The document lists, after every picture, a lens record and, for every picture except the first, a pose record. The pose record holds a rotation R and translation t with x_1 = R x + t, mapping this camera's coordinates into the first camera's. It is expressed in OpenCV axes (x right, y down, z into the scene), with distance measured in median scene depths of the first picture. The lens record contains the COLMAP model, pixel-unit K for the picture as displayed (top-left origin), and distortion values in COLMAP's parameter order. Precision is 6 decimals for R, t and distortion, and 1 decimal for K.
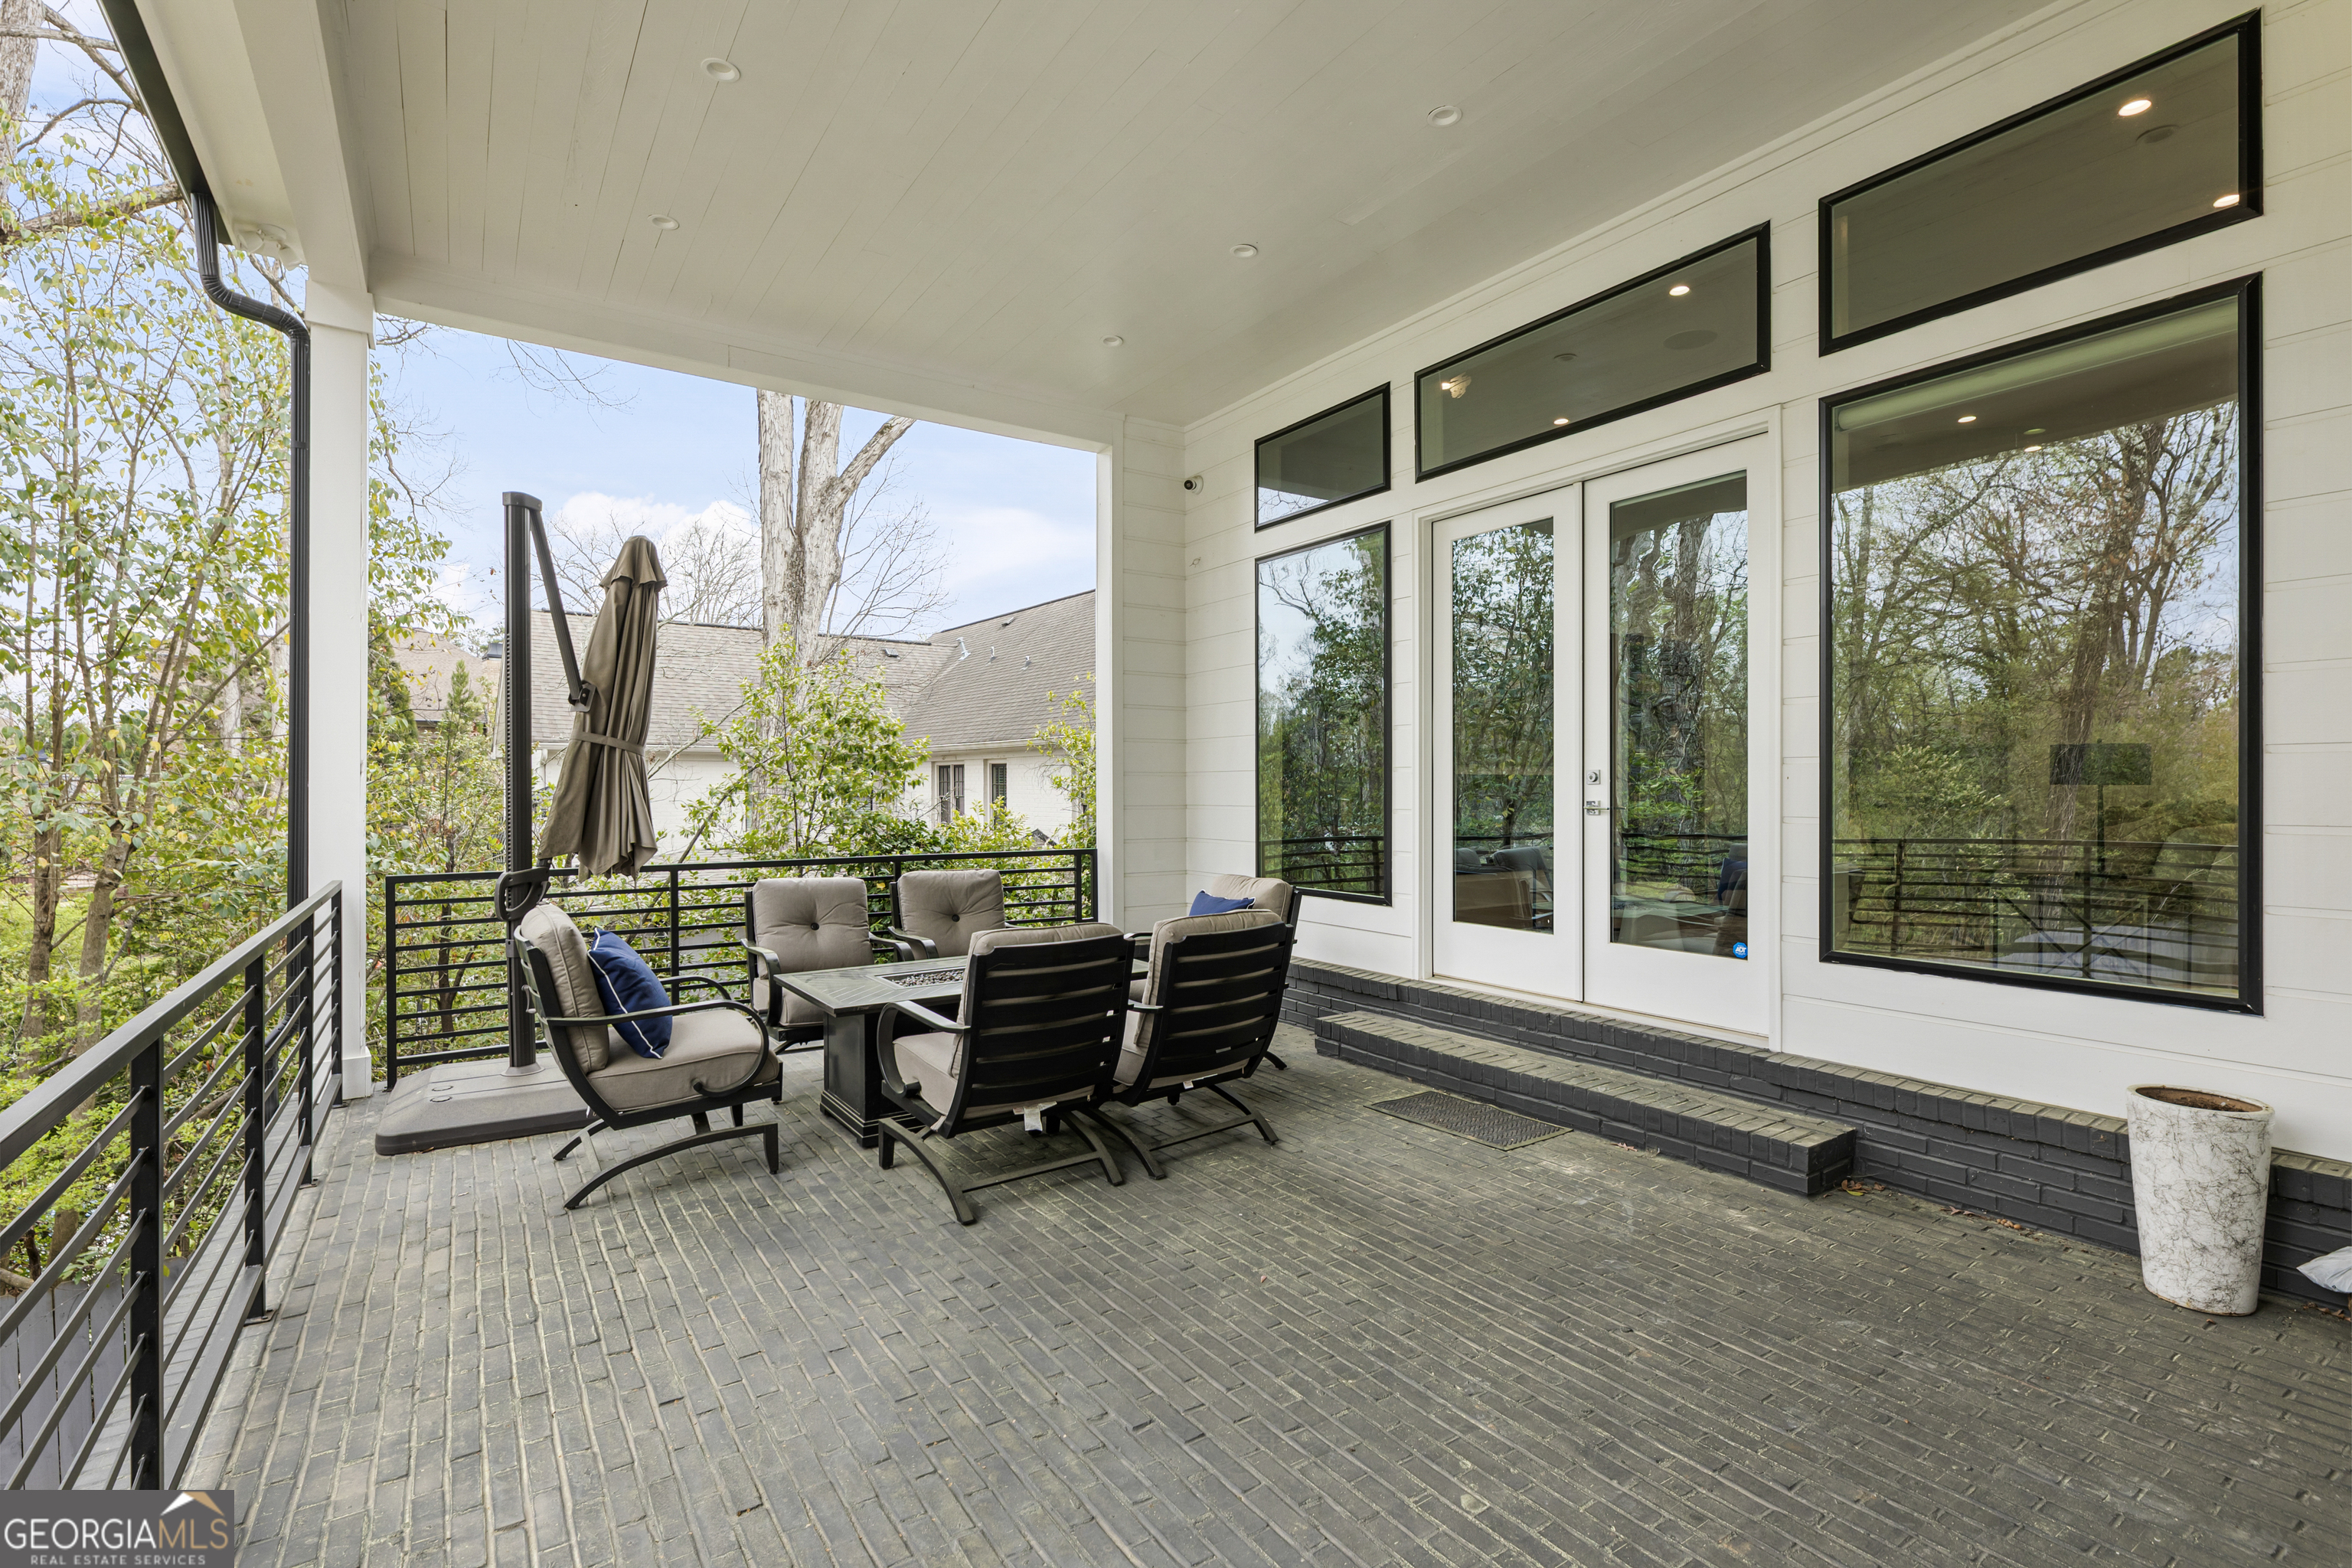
lens RADIAL K [[1085.8, 0, 1174.9], [0, 1085.8, 788.4], [0, 0, 1]] dist [-0.004530, -0.001613]
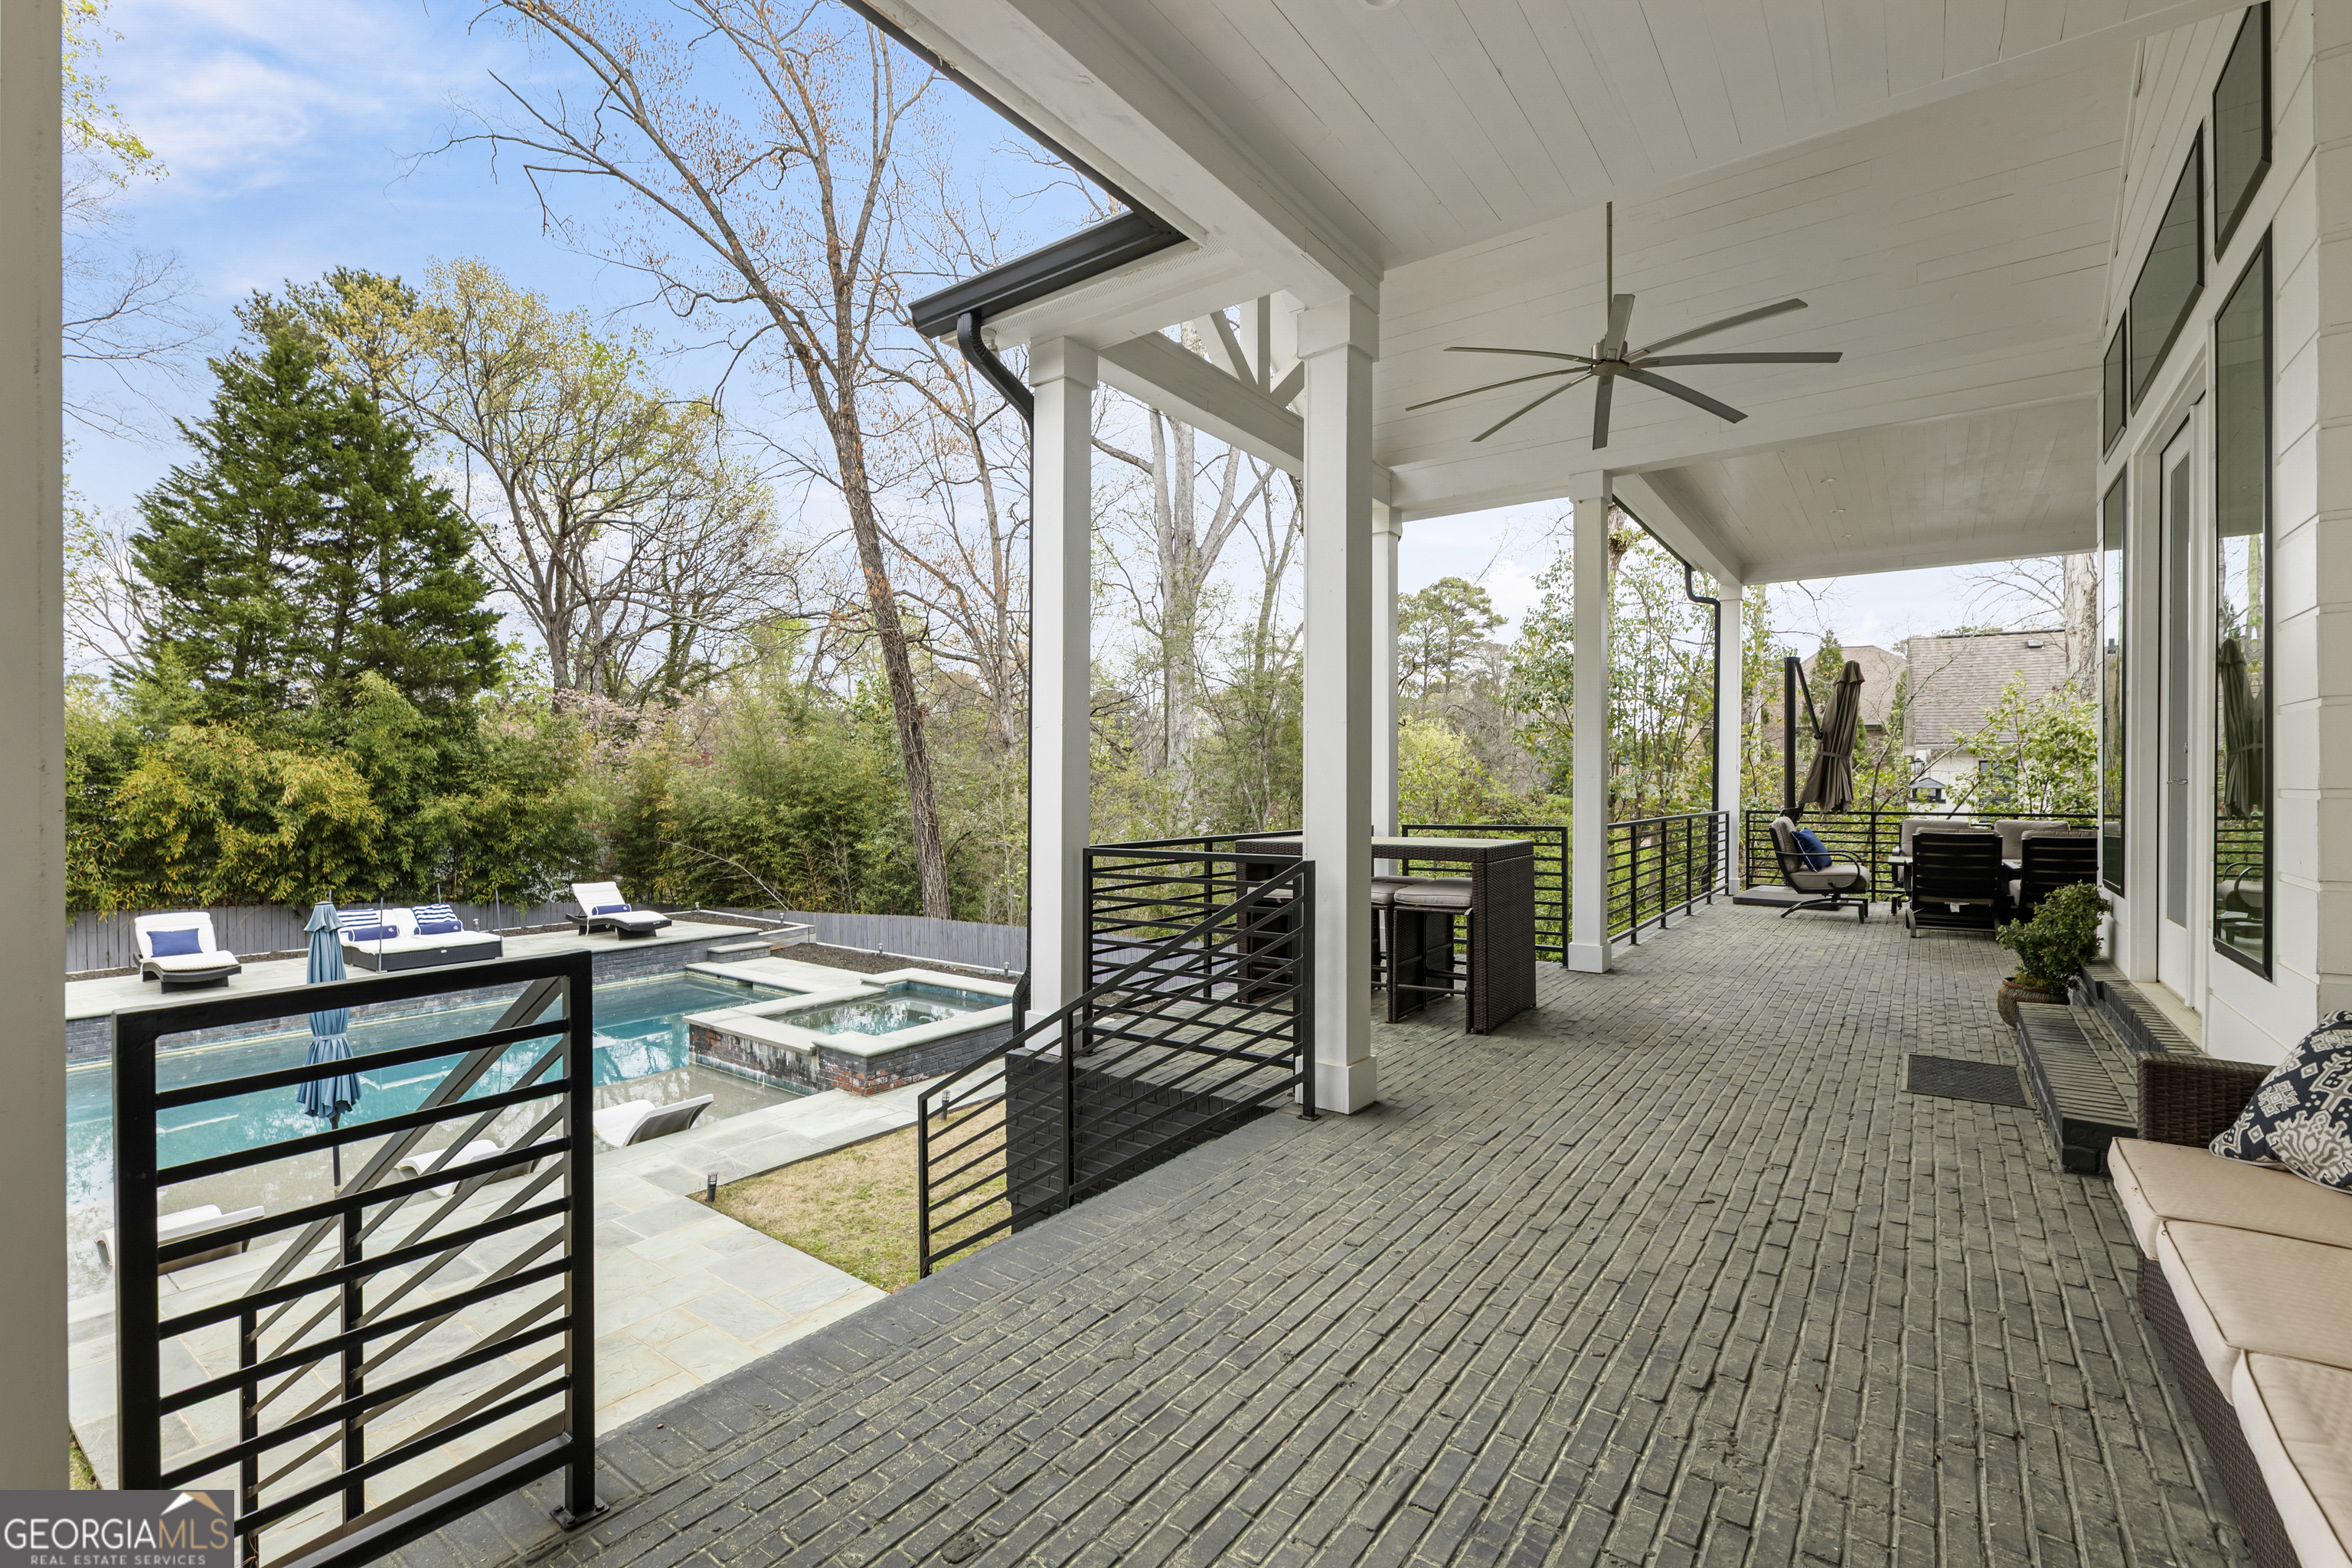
lens RADIAL K [[1019.8, 0, 1161.5], [0, 1019.8, 789.4], [0, 0, 1]] dist [-0.002228, -0.000504]
pose [[0.327955, 0.005978, -0.944675, 1.066436], [0.001112, 0.999977, 0.006714, 0.013898], [0.944693, -0.003252, 0.327941, -1.066652]]
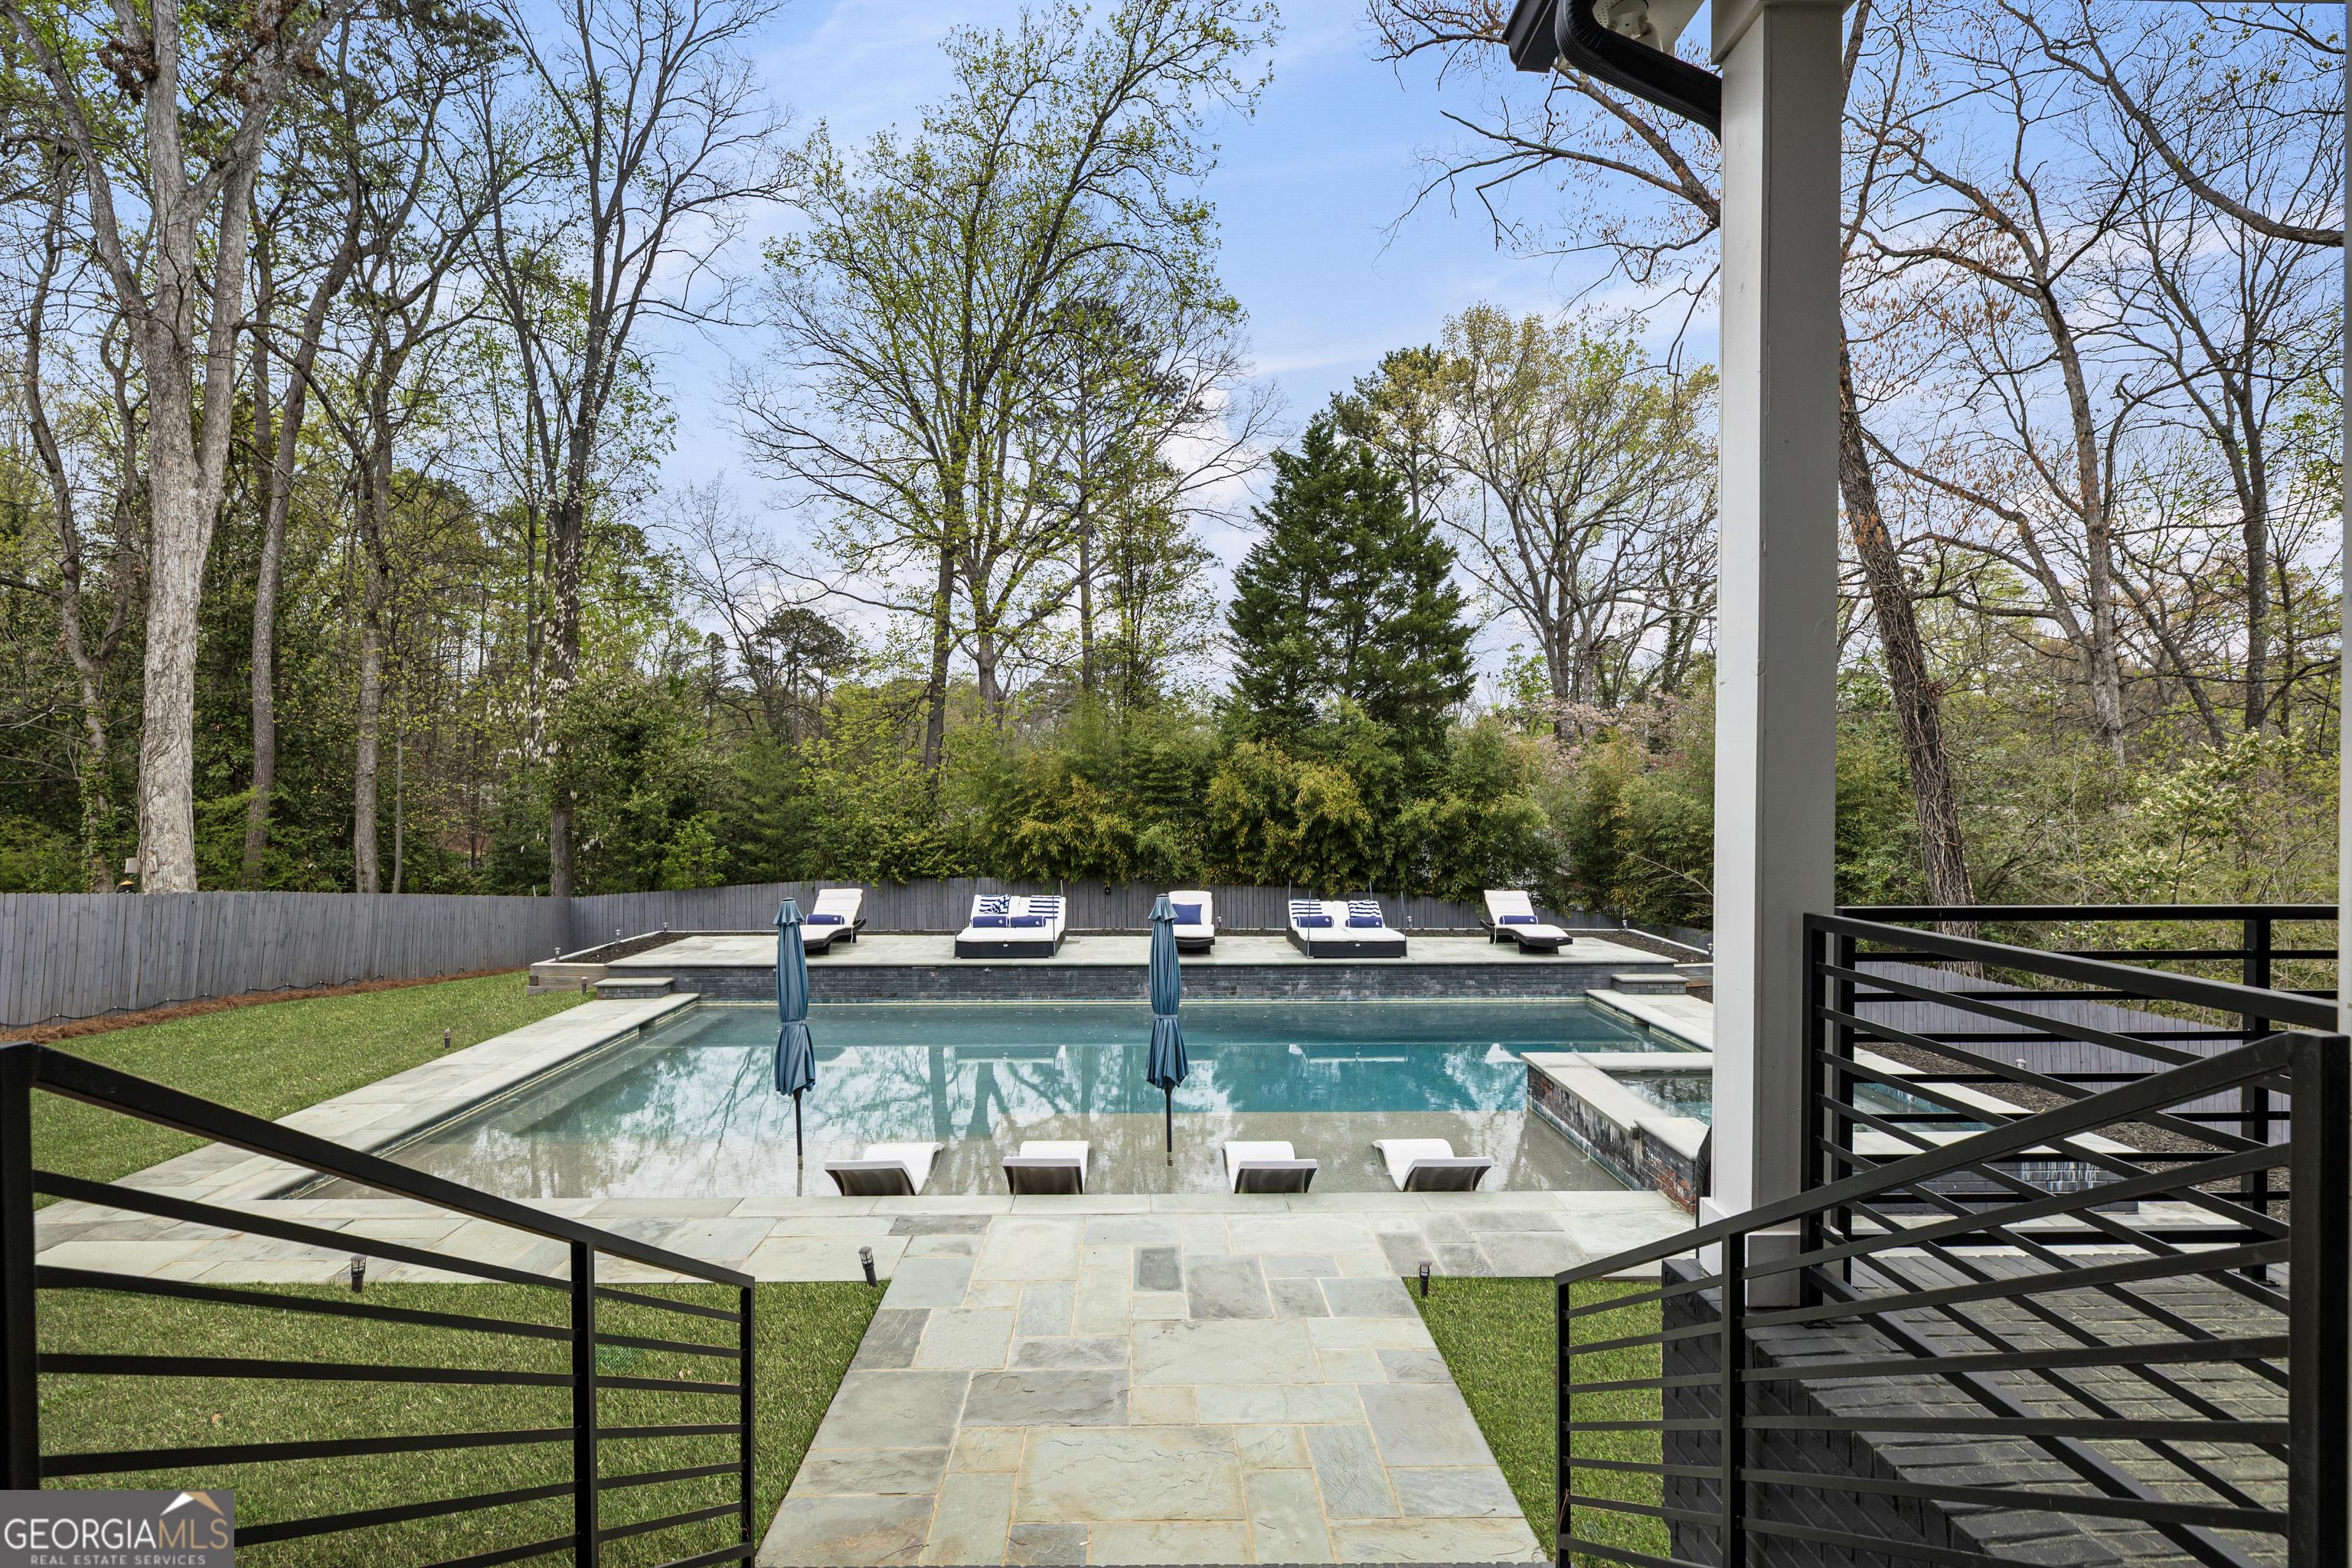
lens RADIAL K [[1063.1, 0, 1173.6], [0, 1063.1, 792.6], [0, 0, 1]] dist [0.001668, -0.000796]
pose [[-0.541165, 0.004033, -0.840907, 0.722894], [0.002314, 0.999992, 0.003307, 0.015293], [0.840913, -0.000156, -0.541170, -0.795390]]
